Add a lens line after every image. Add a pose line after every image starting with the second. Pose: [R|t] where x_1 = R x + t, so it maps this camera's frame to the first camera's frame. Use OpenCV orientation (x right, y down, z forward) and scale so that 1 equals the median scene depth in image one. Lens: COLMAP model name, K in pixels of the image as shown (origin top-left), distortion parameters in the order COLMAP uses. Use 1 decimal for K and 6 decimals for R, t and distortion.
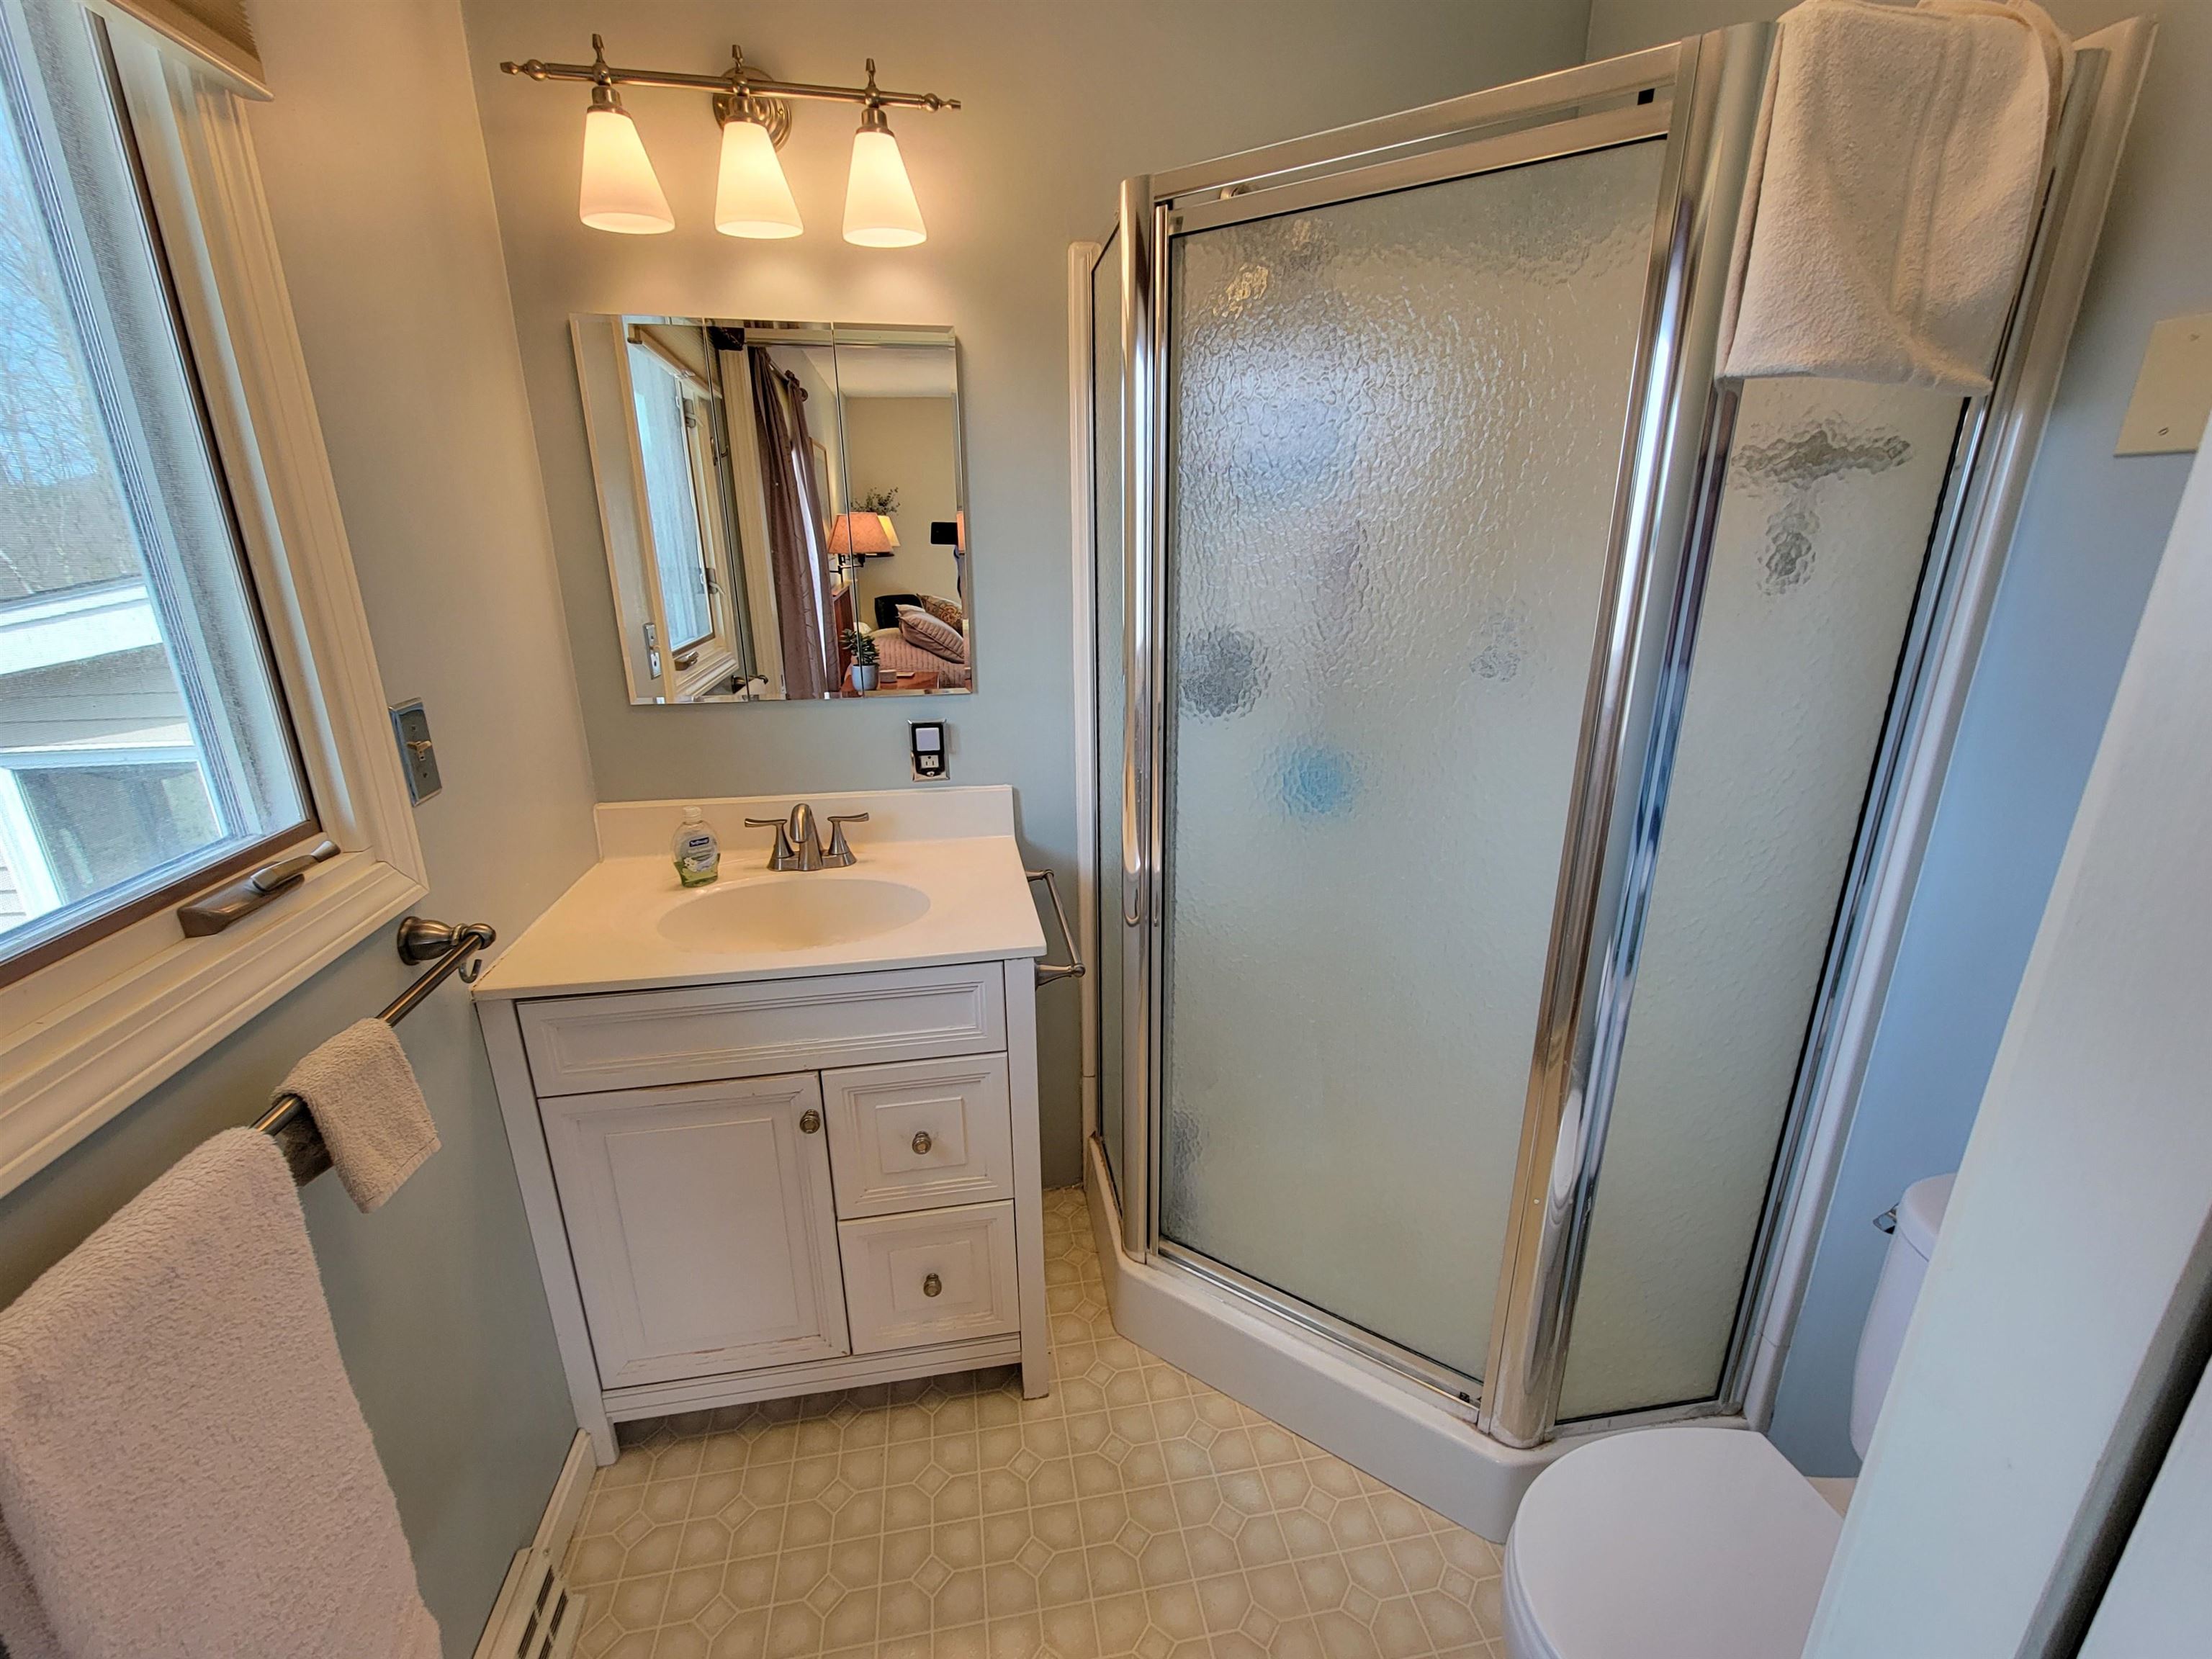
lens RADIAL K [[912.4, 0, 1117.1], [0, 912.4, 830.4], [0, 0, 1]] dist [0.000035, -0.000351]
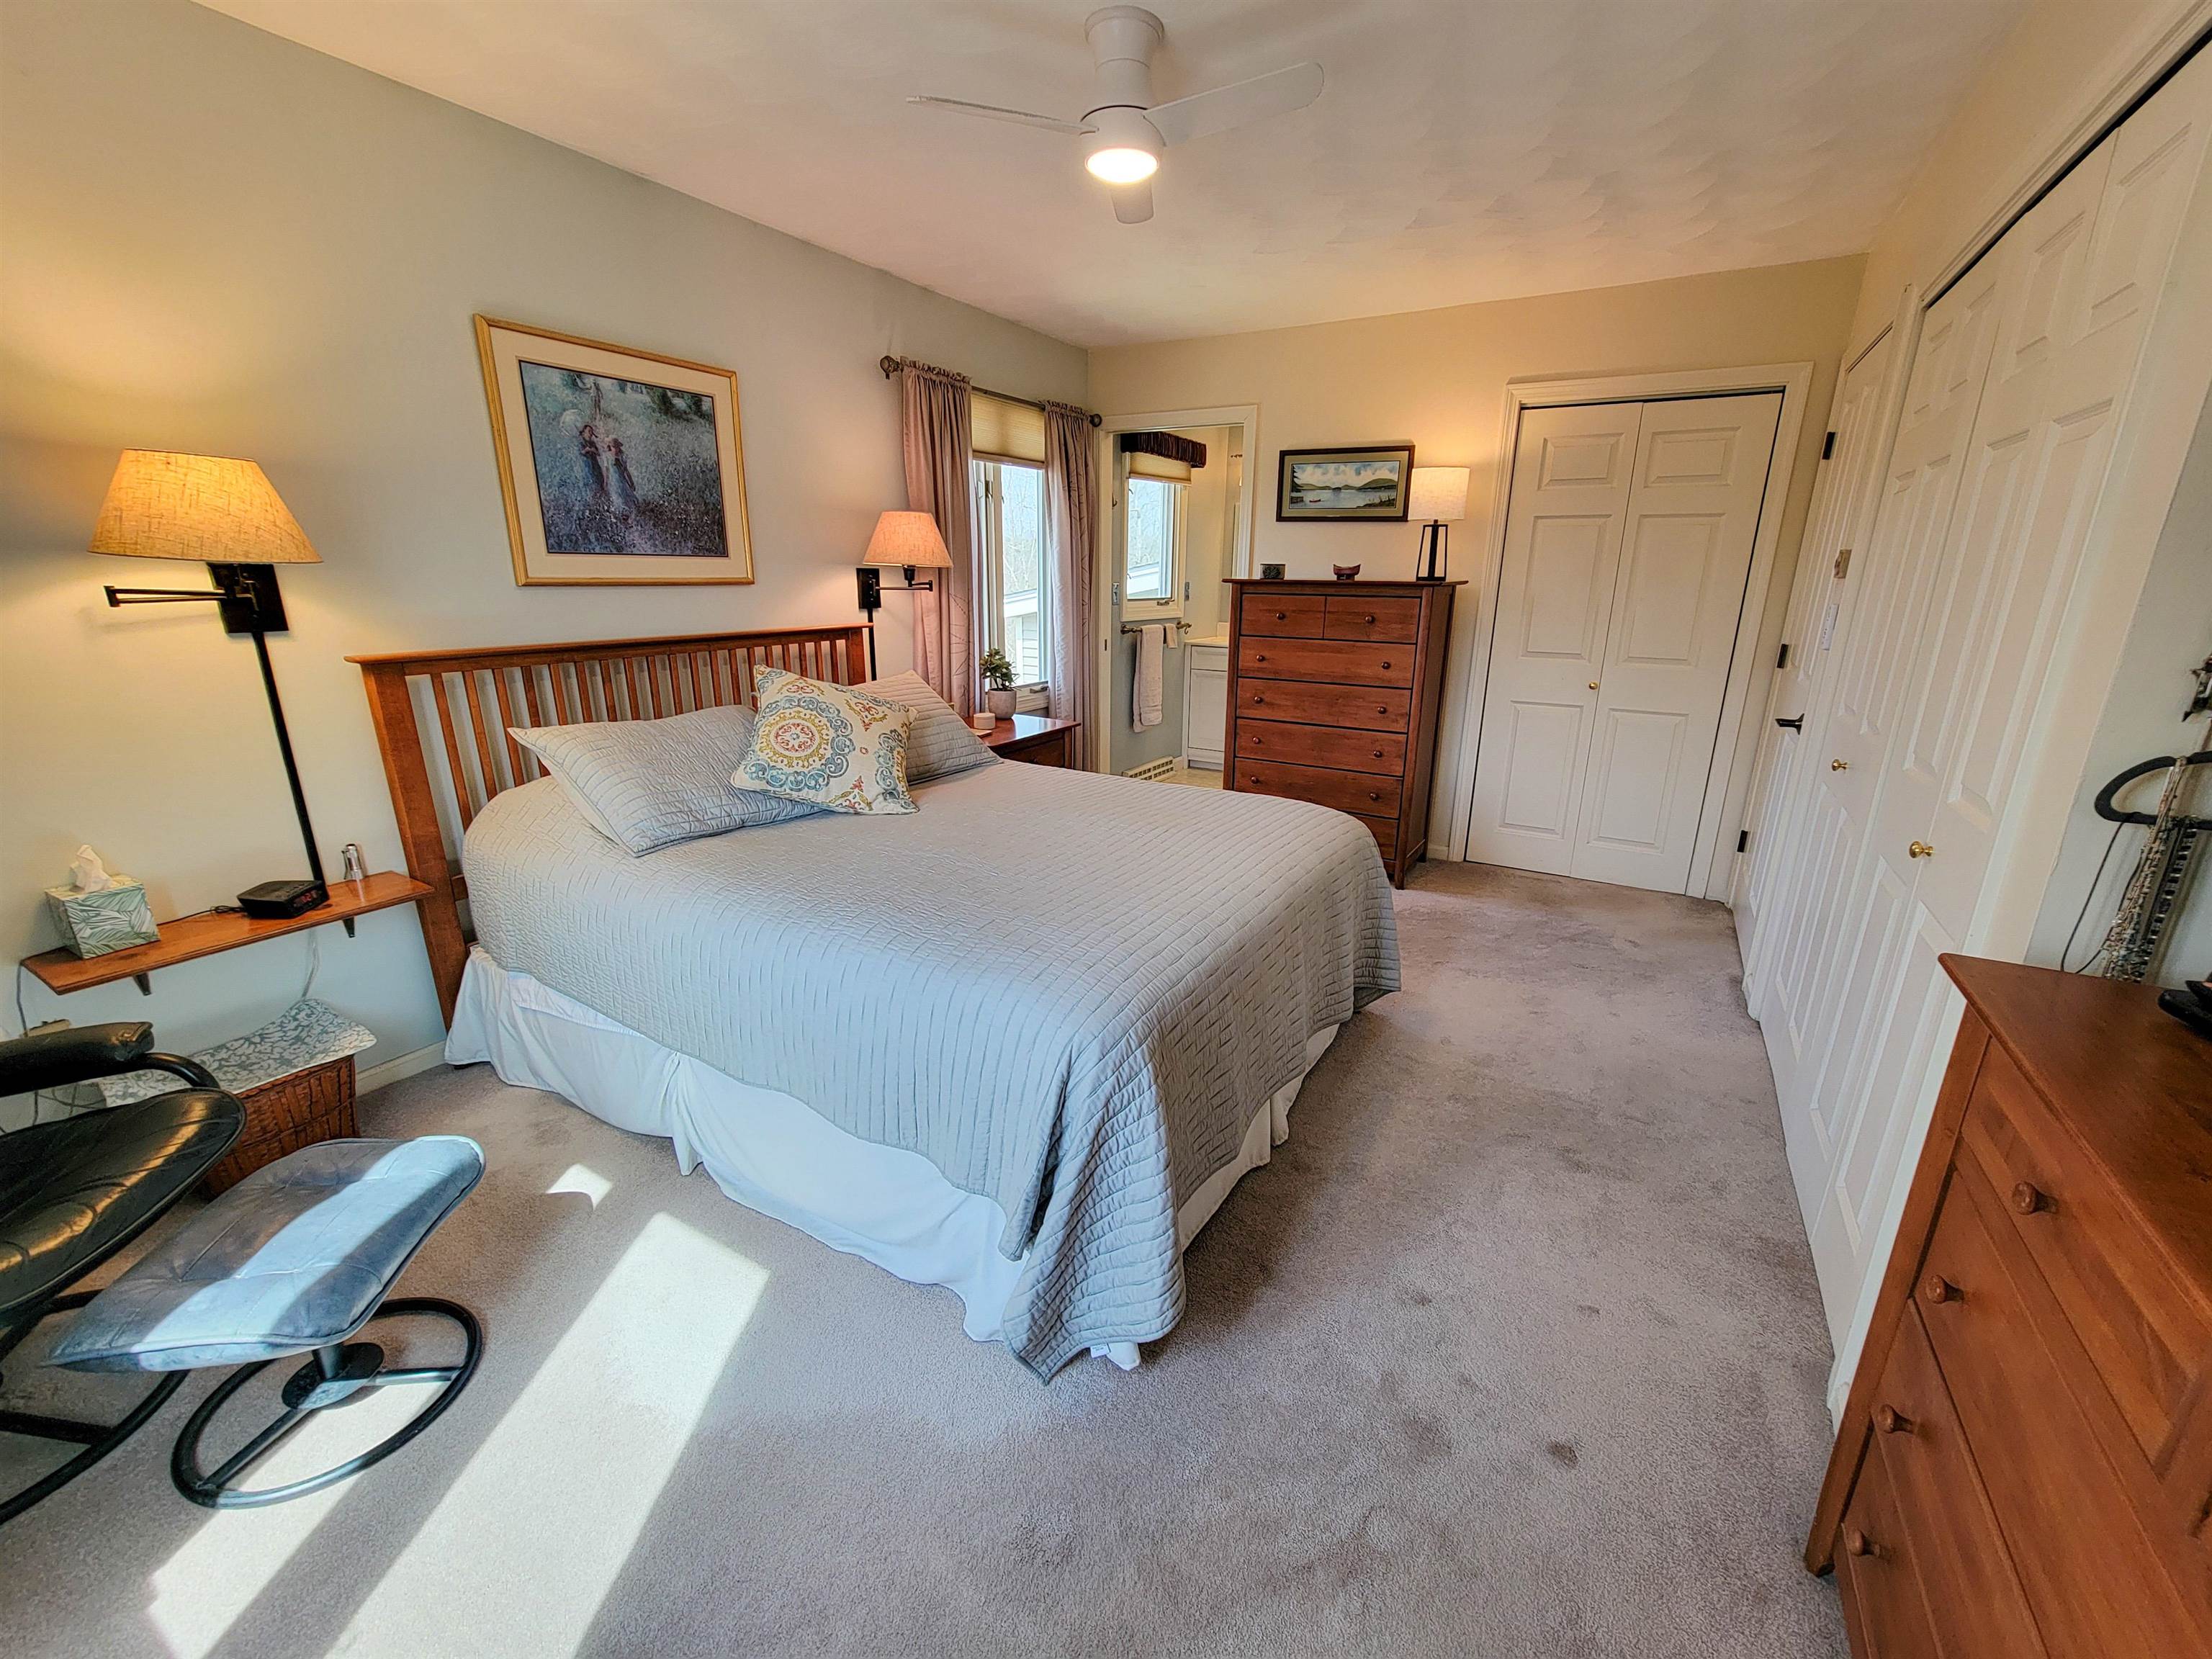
lens RADIAL K [[912.4, 0, 1117.1], [0, 912.4, 830.4], [0, 0, 1]] dist [0.000035, -0.000351]
pose [[0.763575, 0.191132, -0.616783, 2.616683], [-0.204379, 0.977618, 0.049930, 1.151967], [0.612522, 0.087932, 0.785548, -3.499494]]
